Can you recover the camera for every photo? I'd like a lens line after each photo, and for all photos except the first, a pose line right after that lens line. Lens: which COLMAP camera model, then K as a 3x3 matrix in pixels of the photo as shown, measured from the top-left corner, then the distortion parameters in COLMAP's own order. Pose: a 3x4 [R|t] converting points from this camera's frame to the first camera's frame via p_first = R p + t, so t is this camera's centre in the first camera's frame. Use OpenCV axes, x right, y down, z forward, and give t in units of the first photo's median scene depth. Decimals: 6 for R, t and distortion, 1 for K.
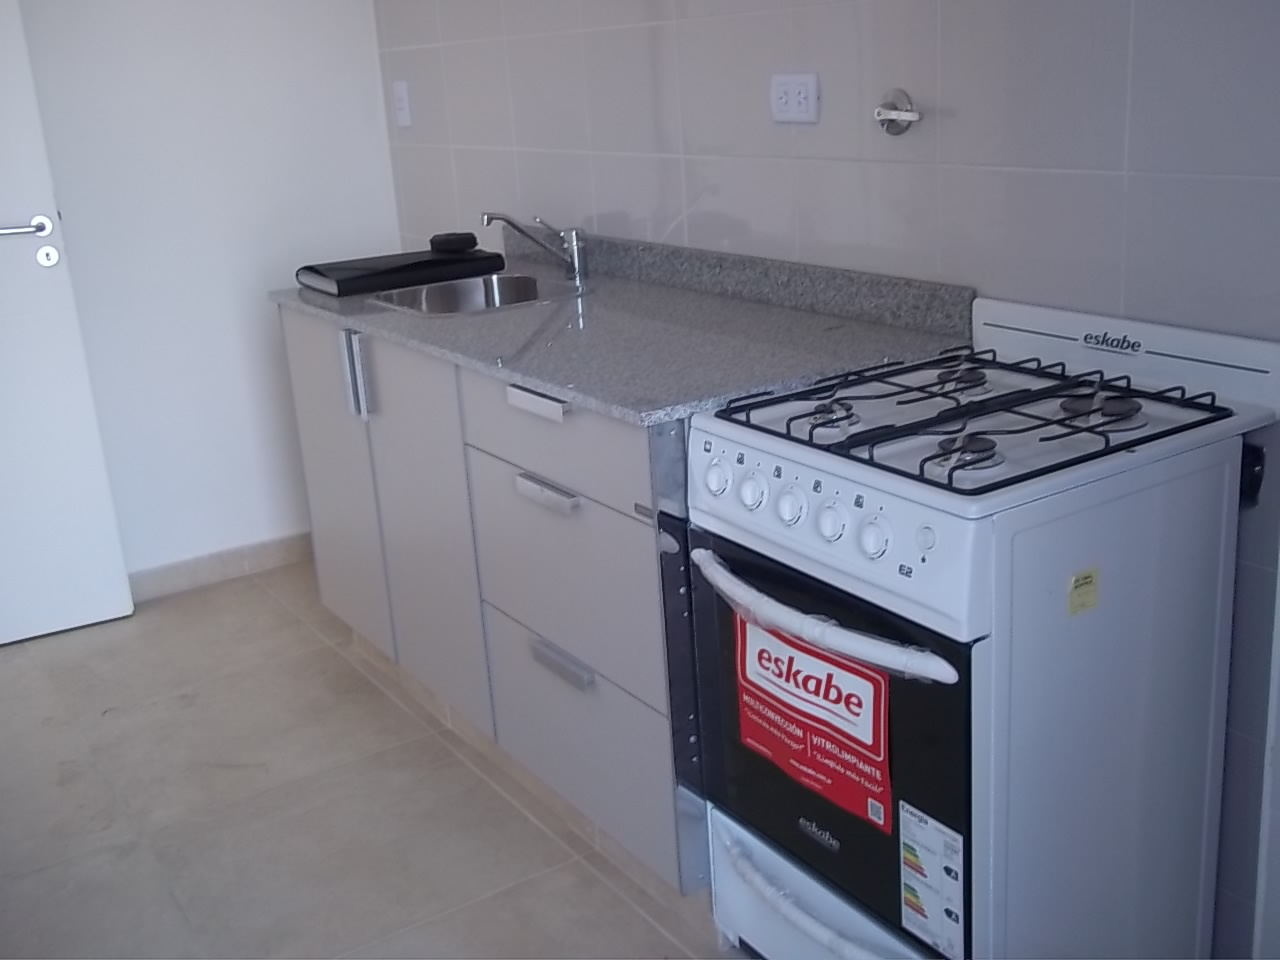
lens RADIAL K [[1371.2, 0, 640.0], [0, 1371.2, 480.0], [0, 0, 1]] dist [-0.013554, 0.069959]
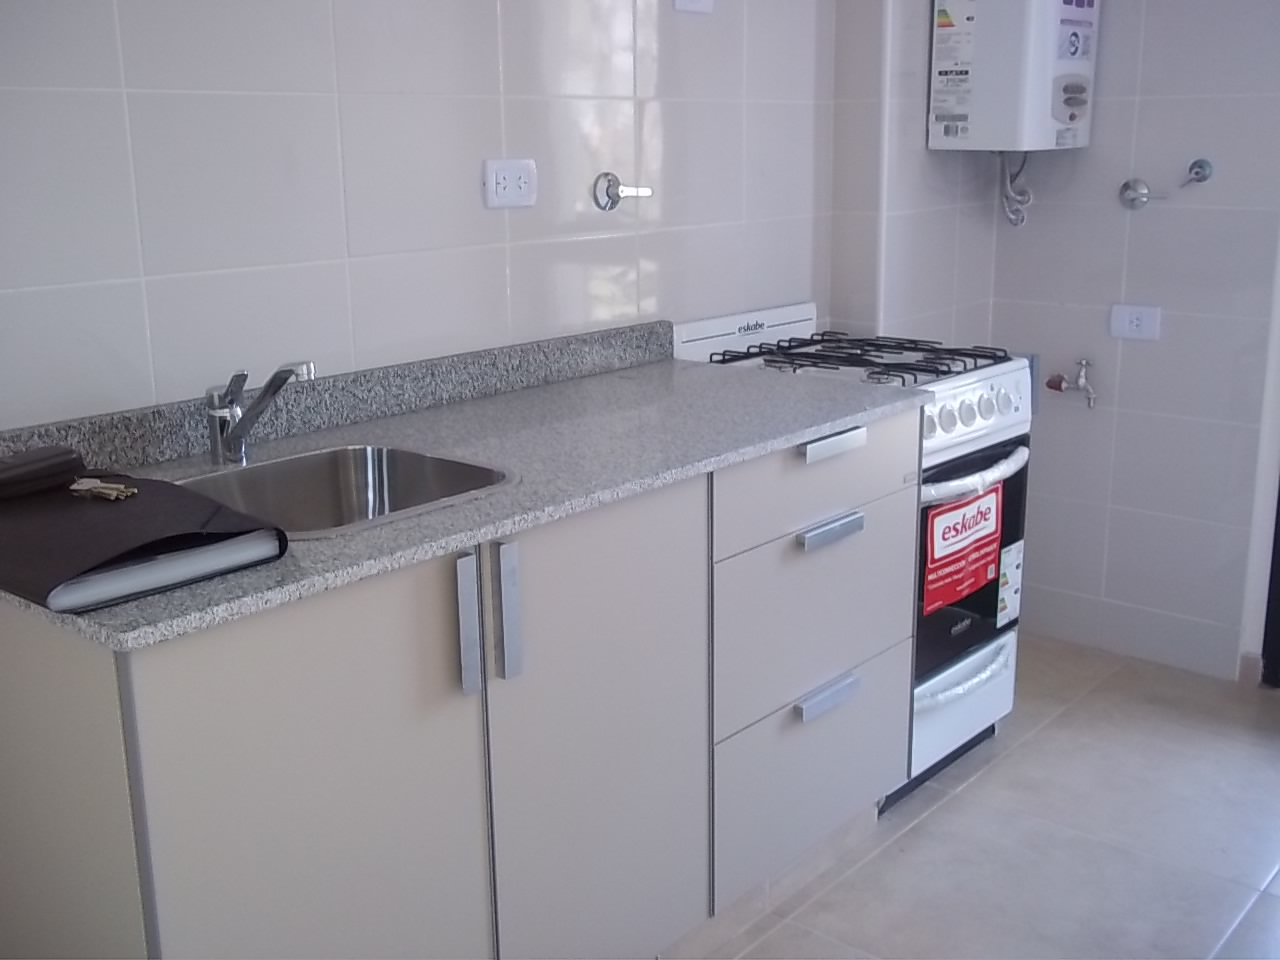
lens RADIAL K [[1371.2, 0, 640.0], [0, 1371.2, 480.0], [0, 0, 1]] dist [-0.013554, 0.069959]
pose [[-0.281939, -0.164641, 0.945200, -0.950678], [0.316921, 0.913886, 0.253719, -0.317246], [-0.905578, 0.371087, -0.205482, 1.250667]]
